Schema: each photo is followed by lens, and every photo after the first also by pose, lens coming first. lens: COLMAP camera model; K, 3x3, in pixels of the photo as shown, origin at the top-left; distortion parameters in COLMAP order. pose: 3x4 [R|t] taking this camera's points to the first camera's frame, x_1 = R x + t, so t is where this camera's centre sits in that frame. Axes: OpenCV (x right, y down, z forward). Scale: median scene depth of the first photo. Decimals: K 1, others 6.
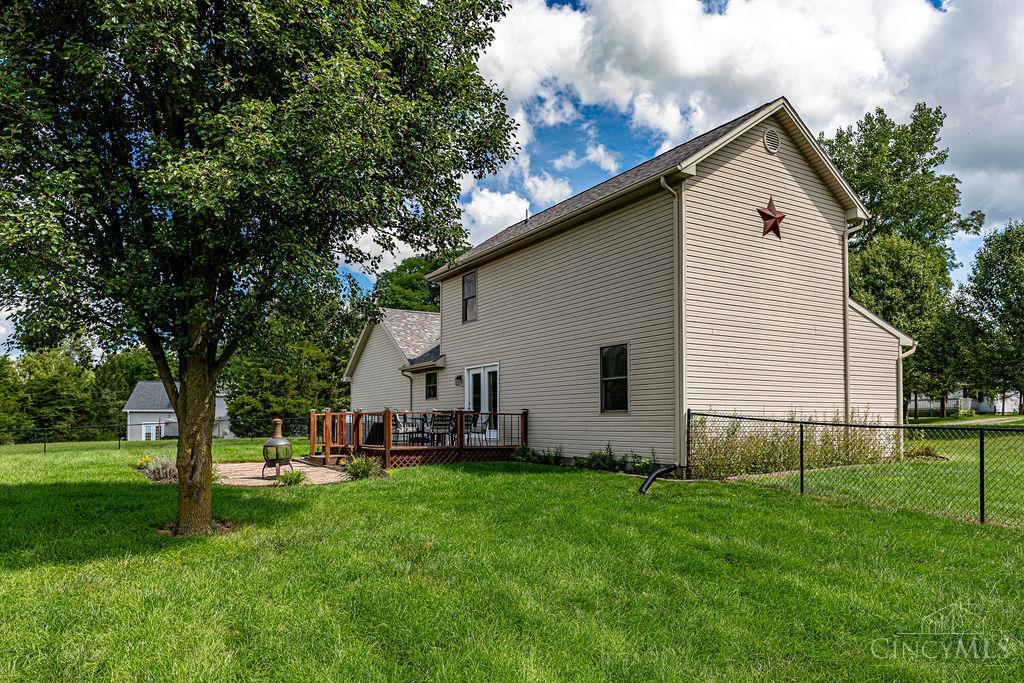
lens RADIAL K [[687.6, 0, 512.0], [0, 687.6, 341.5], [0, 0, 1]] dist [-0.000263, -0.000300]
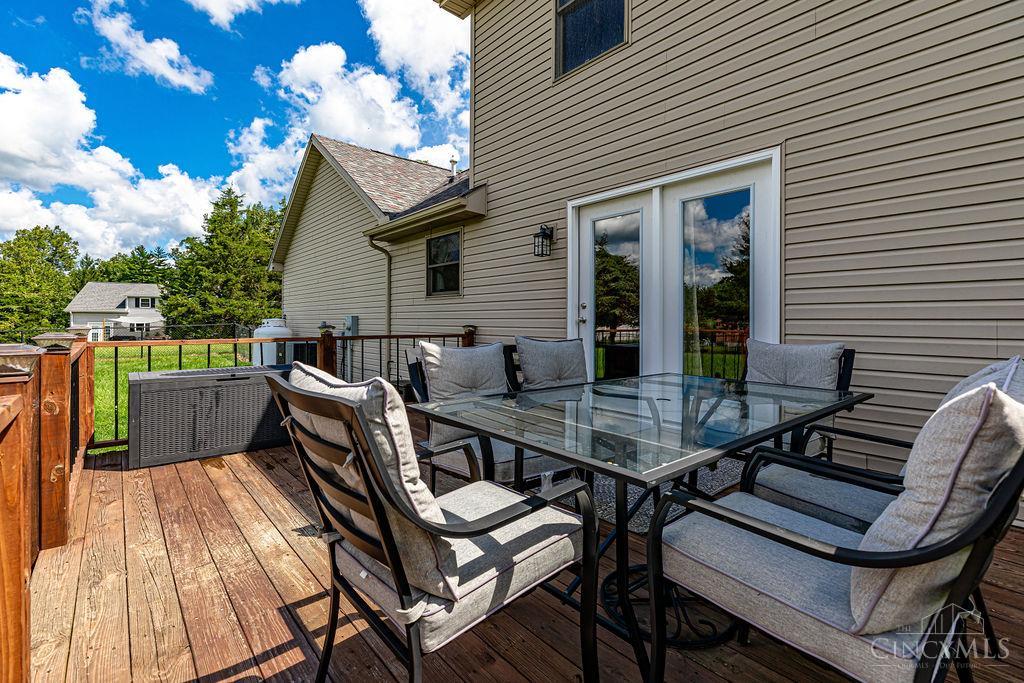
lens RADIAL K [[475.4, 0, 512.5], [0, 475.4, 319.4], [0, 0, 1]] dist [0.002775, 0.000415]
pose [[0.987623, 0.005894, 0.156737, -0.124642], [-0.023791, 0.993360, 0.112556, 0.064959], [-0.155033, -0.114892, 0.981206, 0.720008]]
